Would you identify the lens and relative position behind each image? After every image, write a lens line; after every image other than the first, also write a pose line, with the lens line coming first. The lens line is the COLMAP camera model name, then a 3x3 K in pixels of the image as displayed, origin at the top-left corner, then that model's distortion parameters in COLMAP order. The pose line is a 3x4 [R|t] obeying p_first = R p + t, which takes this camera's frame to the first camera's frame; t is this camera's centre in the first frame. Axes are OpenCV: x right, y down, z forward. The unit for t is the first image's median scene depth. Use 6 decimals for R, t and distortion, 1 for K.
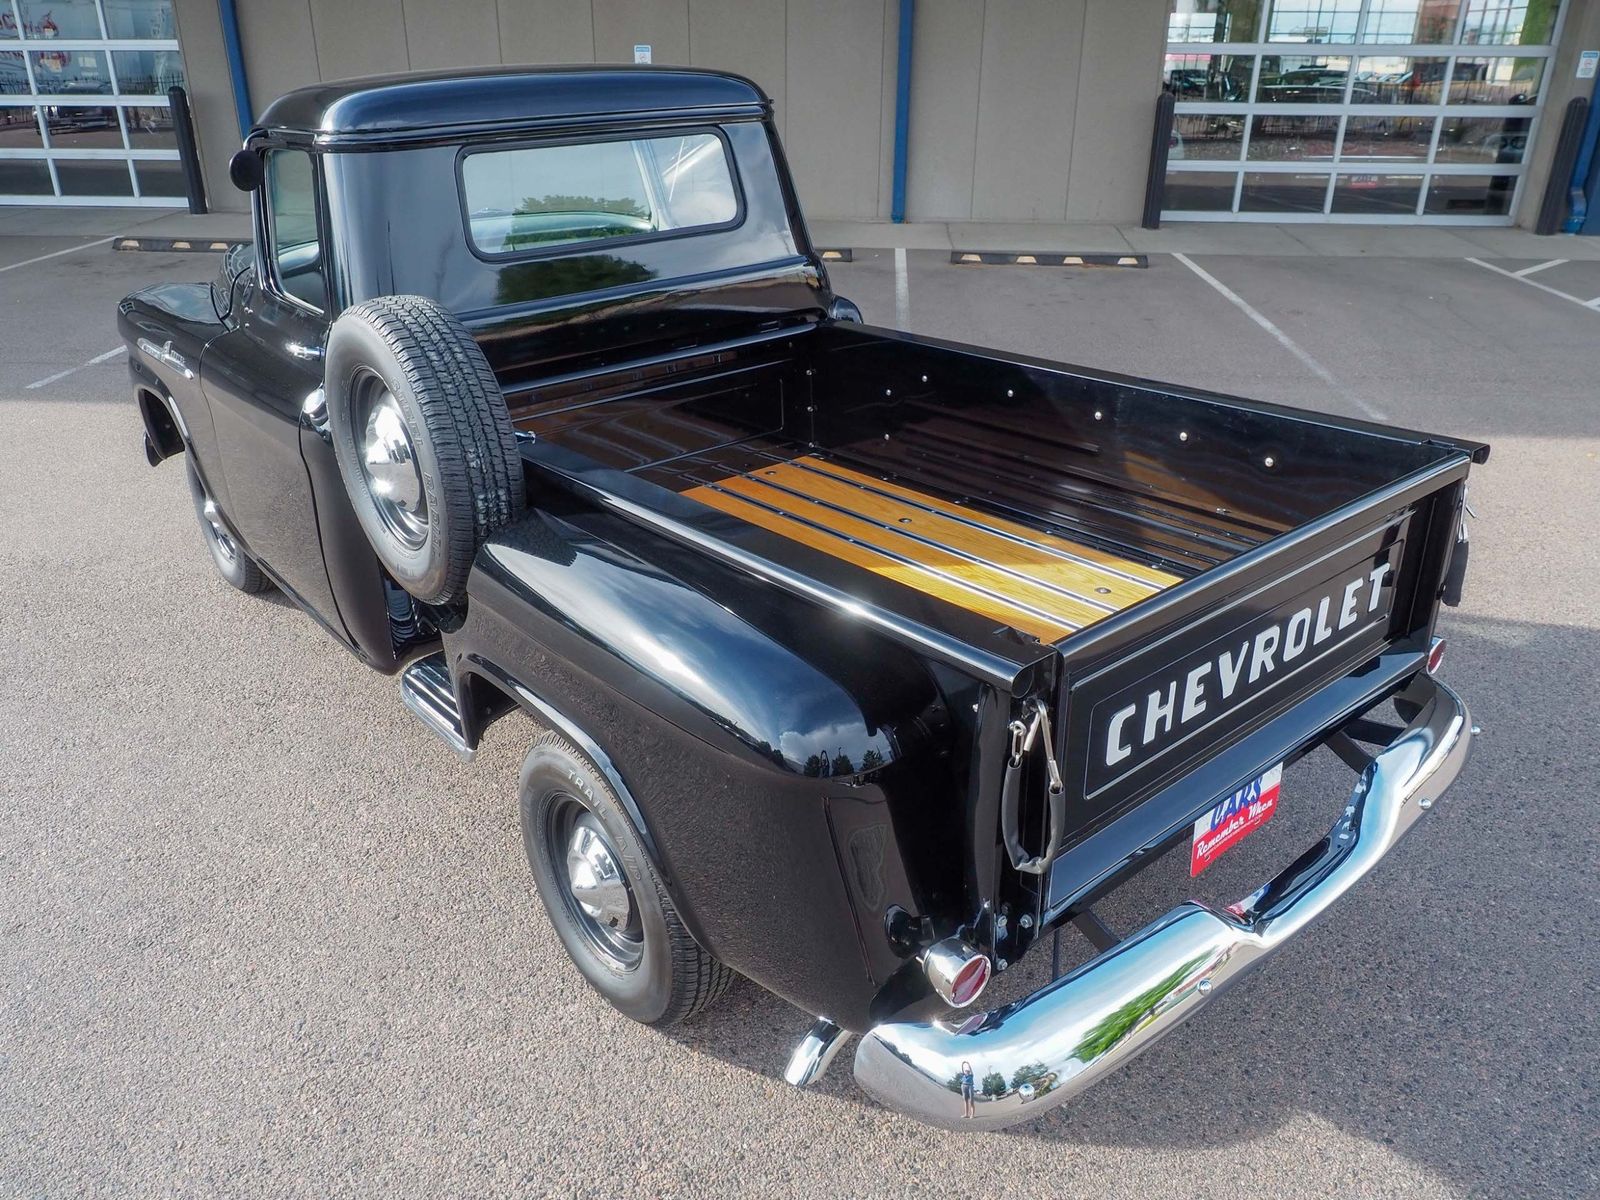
lens RADIAL K [[1158.7, 0, 788.5], [0, 1158.7, 590.9], [0, 0, 1]] dist [-0.017157, 0.006566]
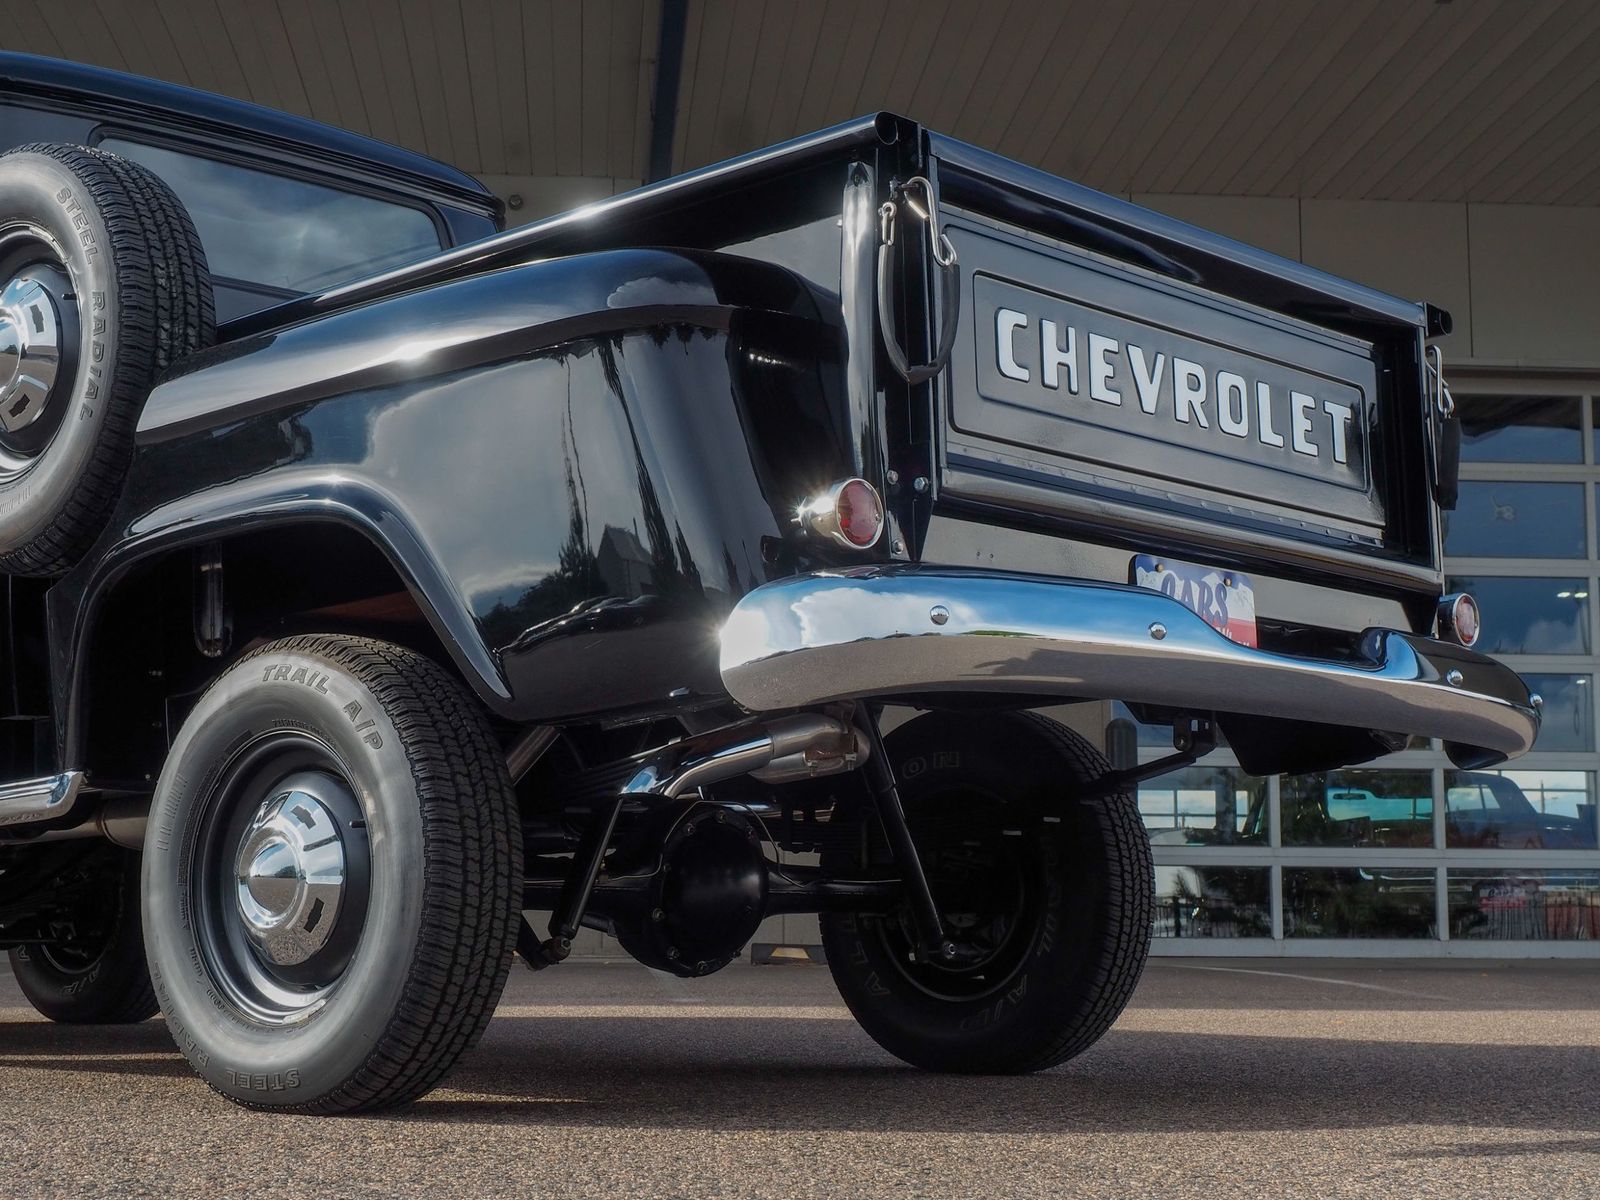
lens RADIAL K [[2647.0, 0, 793.3], [0, 2647.0, 593.7], [0, 0, 1]] dist [-0.005554, 0.051911]
pose [[0.988004, 0.022167, 0.152832, -0.073840], [0.063603, 0.843406, -0.533499, 0.587614], [-0.140726, 0.536820, 0.831878, -0.220275]]
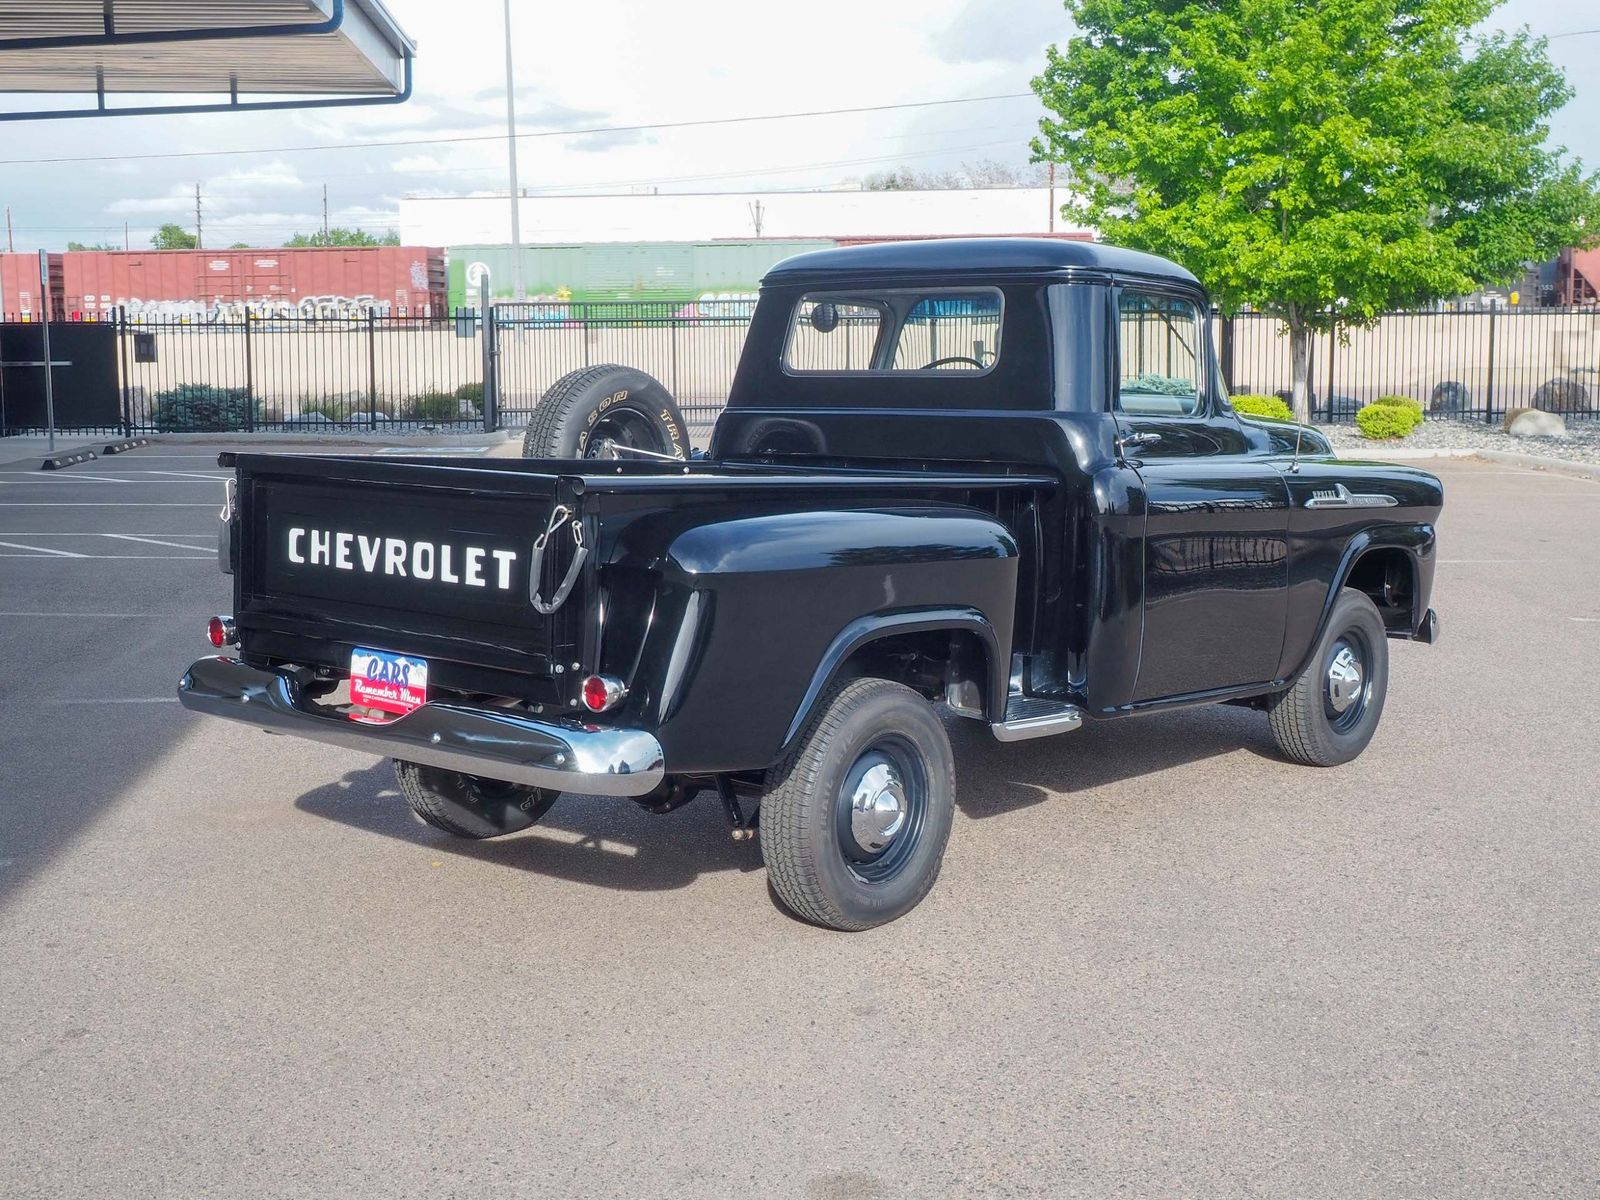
lens RADIAL K [[2111.0, 0, 784.8], [0, 2111.0, 597.9], [0, 0, 1]] dist [0.005774, -0.012869]
pose [[0.169188, 0.121982, -0.978006, 1.594471], [-0.433578, 0.900344, 0.037290, -0.108376], [0.885091, 0.417733, 0.205216, 0.465692]]
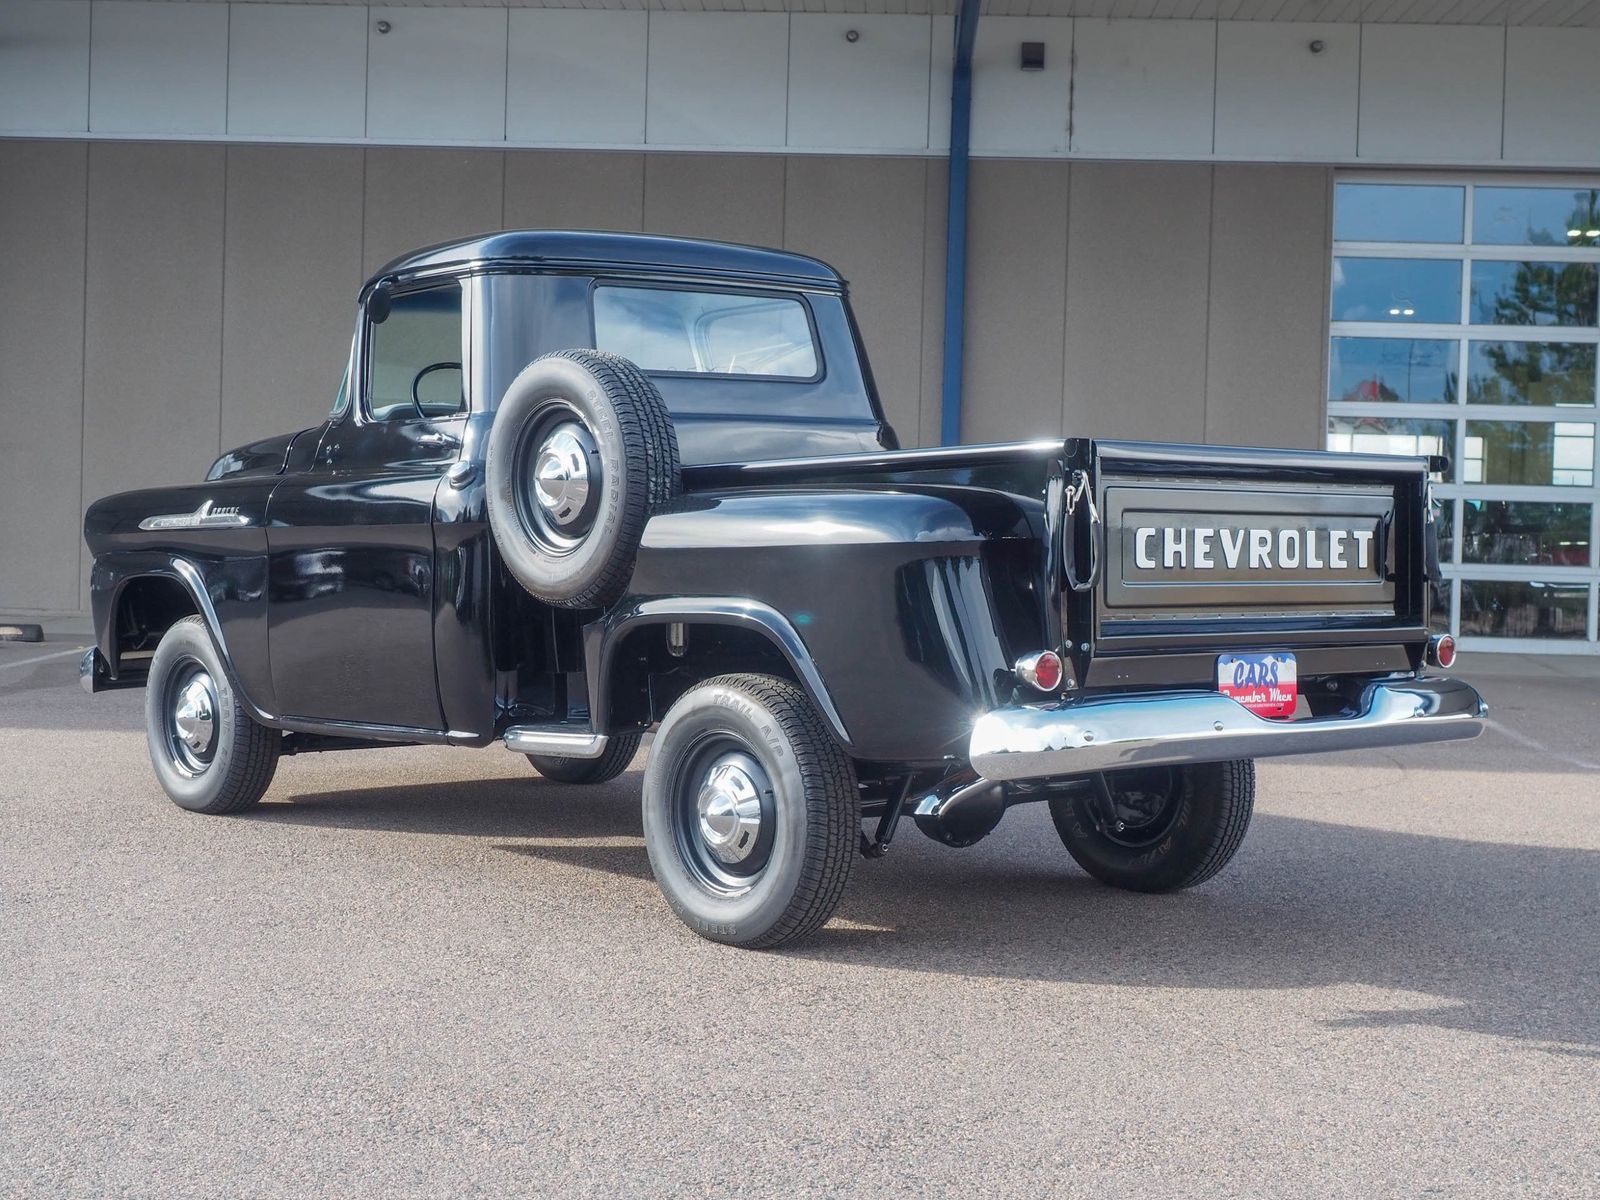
lens RADIAL K [[2327.4, 0, 785.8], [0, 2327.4, 593.0], [0, 0, 1]] dist [0.008644, -0.016886]
pose [[0.999385, 0.021161, 0.027973, -0.112848], [-0.008434, 0.919085, -0.393970, 0.606802], [-0.034046, 0.393491, 0.918698, -0.753723]]
